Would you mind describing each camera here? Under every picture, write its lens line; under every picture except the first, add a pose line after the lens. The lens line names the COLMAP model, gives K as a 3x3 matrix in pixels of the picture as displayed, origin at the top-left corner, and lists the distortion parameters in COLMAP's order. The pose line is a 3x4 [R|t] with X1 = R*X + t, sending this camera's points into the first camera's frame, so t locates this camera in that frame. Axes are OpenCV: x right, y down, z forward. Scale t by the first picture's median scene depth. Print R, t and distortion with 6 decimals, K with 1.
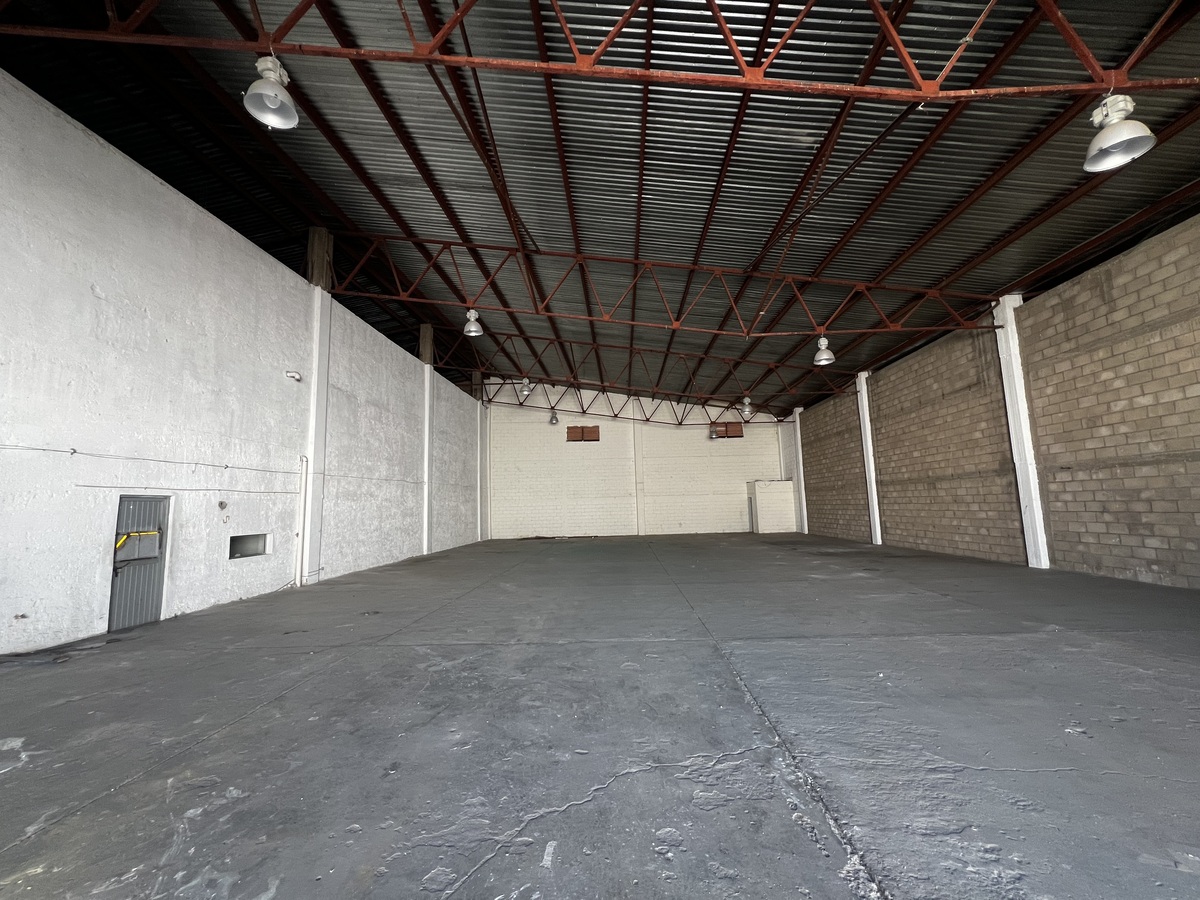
lens RADIAL K [[479.2, 0, 596.5], [0, 479.2, 448.5], [0, 0, 1]] dist [-0.002514, 0.000642]
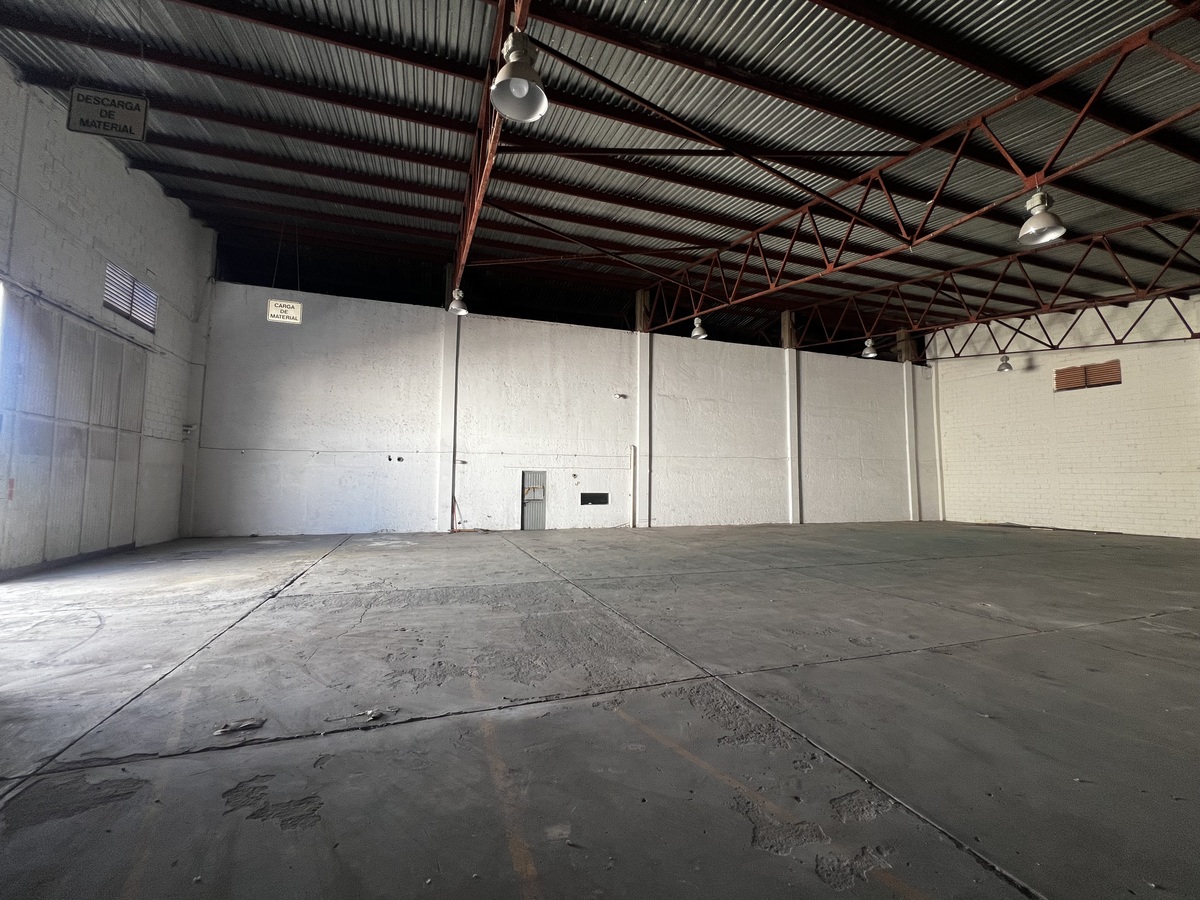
lens RADIAL K [[479.2, 0, 599.8], [0, 479.2, 449.0], [0, 0, 1]] dist [-0.002514, 0.000642]
pose [[0.381031, -0.035877, -0.923866, 0.938035], [0.091960, 0.995762, -0.000742, 0.021399], [0.919977, -0.084676, 0.382716, 0.354370]]
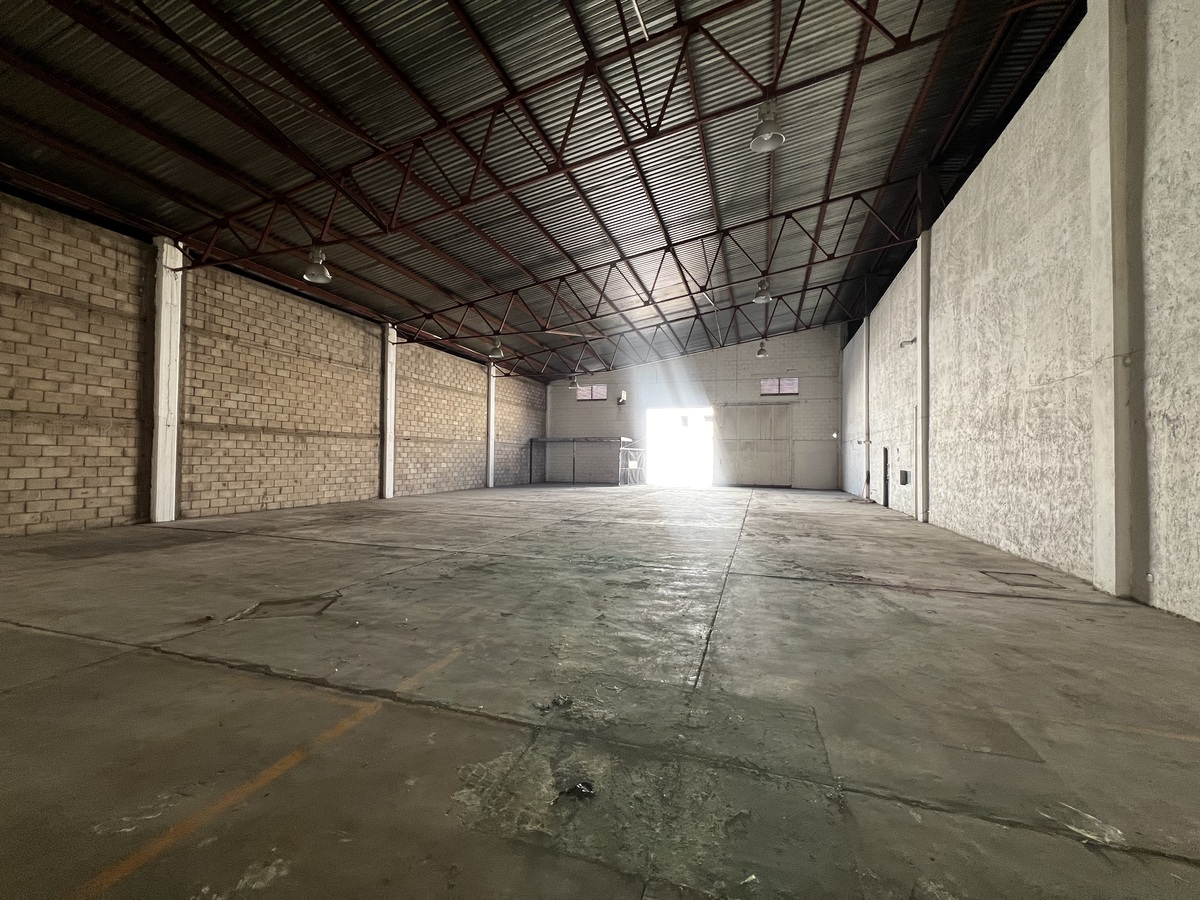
lens RADIAL K [[477.7, 0, 597.3], [0, 477.7, 448.4], [0, 0, 1]] dist [-0.001333, 0.000088]
pose [[-0.960275, 0.022506, 0.278147, -0.234639], [-0.018709, 0.989307, -0.144641, 0.341013], [-0.278428, -0.144099, -0.949586, 2.648281]]
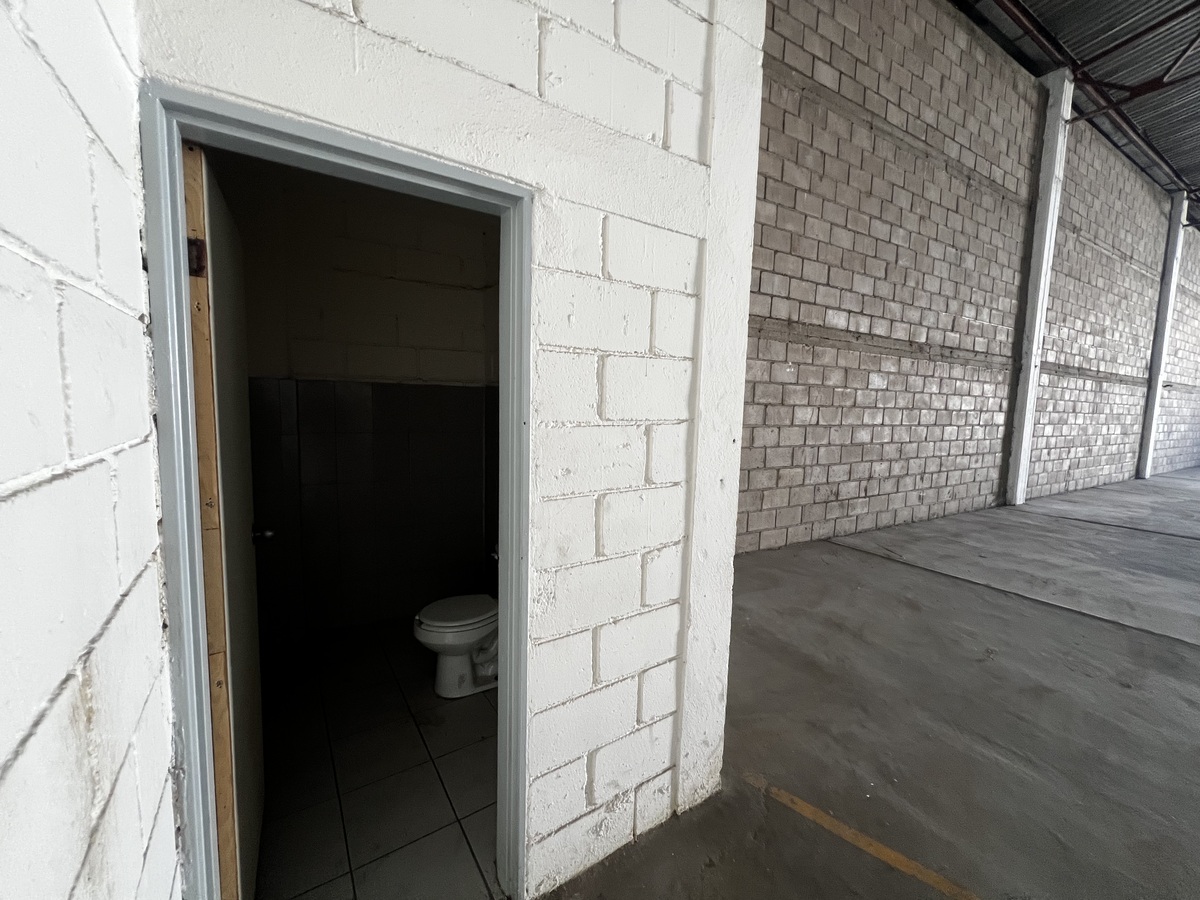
lens RADIAL K [[479.2, 0, 596.0], [0, 479.2, 450.1], [0, 0, 1]] dist [-0.002514, 0.000642]
pose [[-0.547339, -0.068035, 0.834141, 0.788847], [-0.113876, 0.993475, 0.006308, 0.351098], [-0.829128, -0.091536, -0.551515, 2.855990]]
